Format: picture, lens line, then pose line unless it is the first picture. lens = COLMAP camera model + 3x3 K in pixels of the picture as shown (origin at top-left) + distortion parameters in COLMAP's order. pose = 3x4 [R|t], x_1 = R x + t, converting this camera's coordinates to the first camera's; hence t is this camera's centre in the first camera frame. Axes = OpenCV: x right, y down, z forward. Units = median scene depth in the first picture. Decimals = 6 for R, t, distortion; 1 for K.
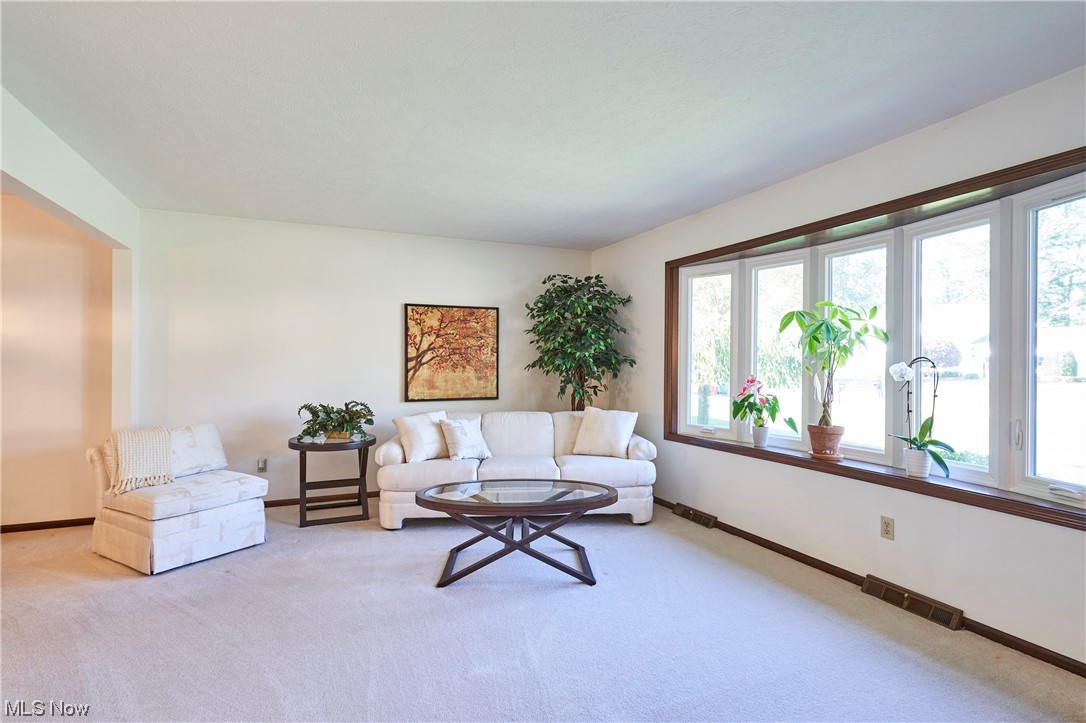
lens RADIAL K [[530.0, 0, 543.0], [0, 530.0, 361.5], [0, 0, 1]] dist [-0.001808, 0.000668]
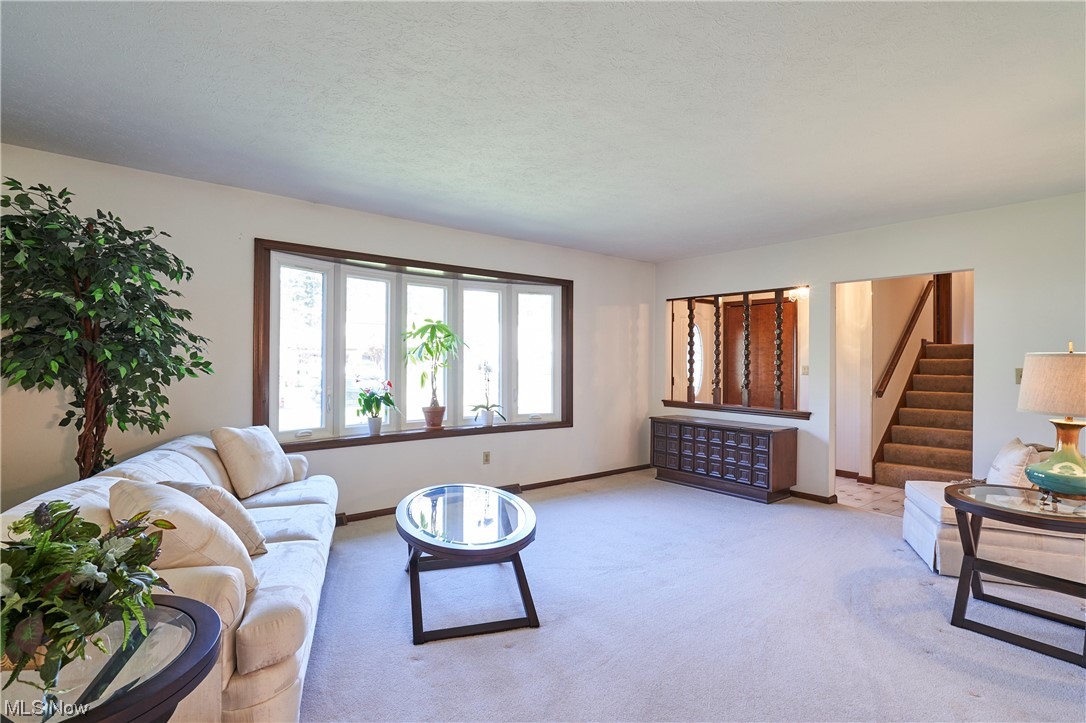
lens RADIAL K [[530.0, 0, 543.0], [0, 530.0, 361.5], [0, 0, 1]] dist [-0.001808, 0.000668]
pose [[-0.252471, -0.007395, 0.967576, -0.883981], [-0.010693, 0.999931, 0.004852, -0.010243], [-0.967545, -0.009121, -0.252533, 1.038685]]
